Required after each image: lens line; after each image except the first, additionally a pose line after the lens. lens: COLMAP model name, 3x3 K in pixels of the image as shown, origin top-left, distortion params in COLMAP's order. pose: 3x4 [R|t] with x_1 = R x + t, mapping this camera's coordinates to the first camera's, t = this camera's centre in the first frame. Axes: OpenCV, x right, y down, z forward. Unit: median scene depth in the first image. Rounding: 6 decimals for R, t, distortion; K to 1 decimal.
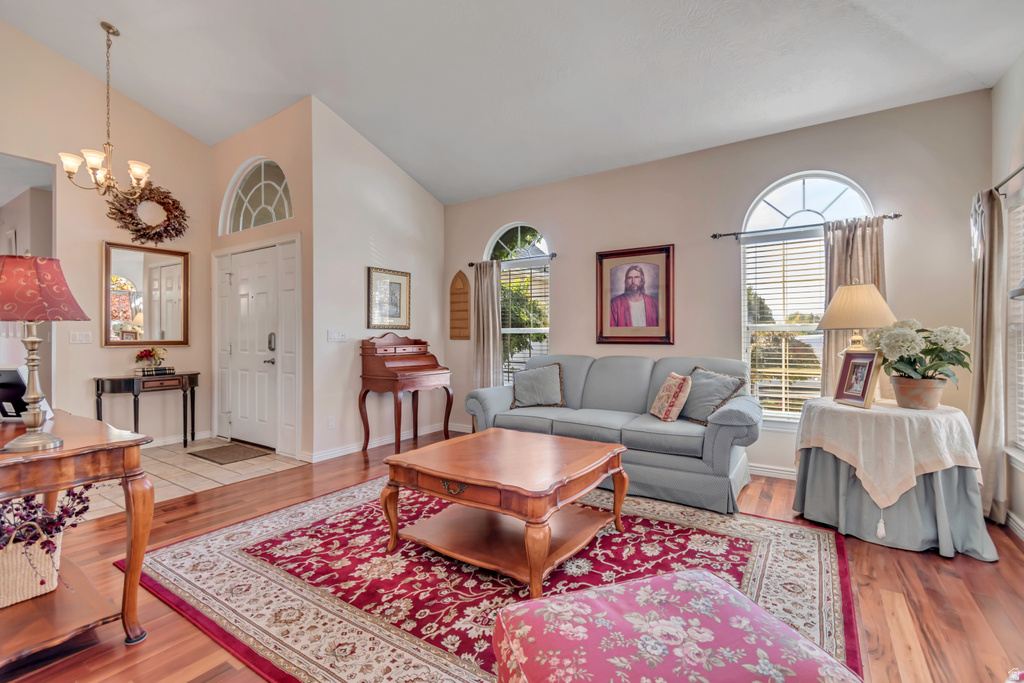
lens RADIAL K [[458.5, 0, 520.3], [0, 458.5, 335.6], [0, 0, 1]] dist [0.000057, 0.000145]
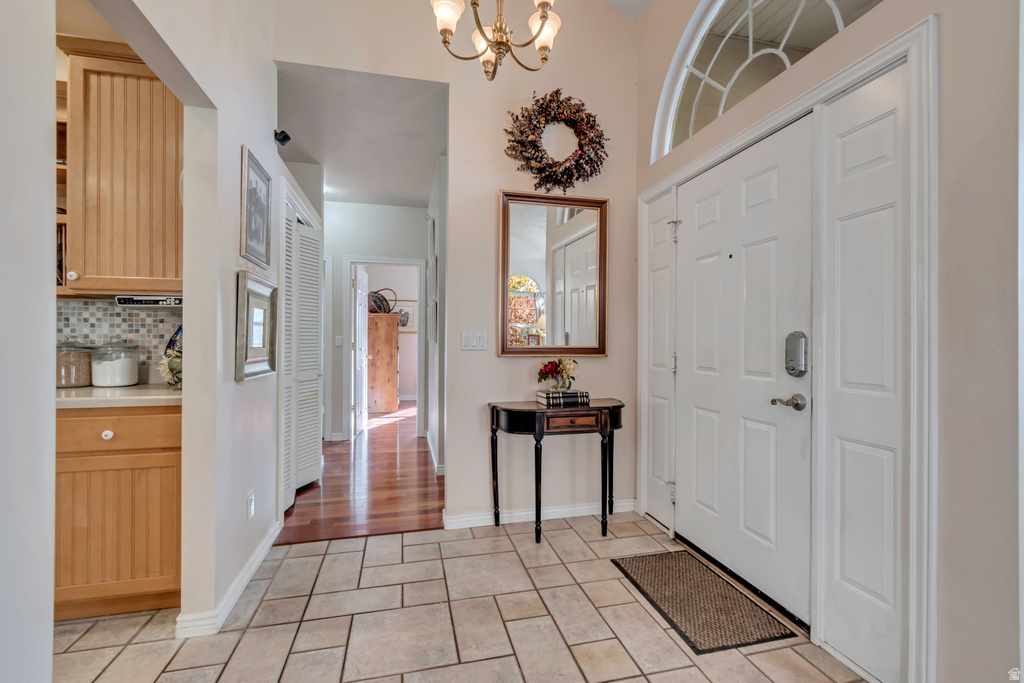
lens RADIAL K [[458.5, 0, 504.9], [0, 458.5, 342.5], [0, 0, 1]] dist [0.000057, 0.000145]
pose [[0.716083, 0.008170, -0.697968, -0.426278], [-0.005323, 0.999966, 0.006245, 0.001736], [0.697995, -0.000757, 0.716102, 0.509747]]
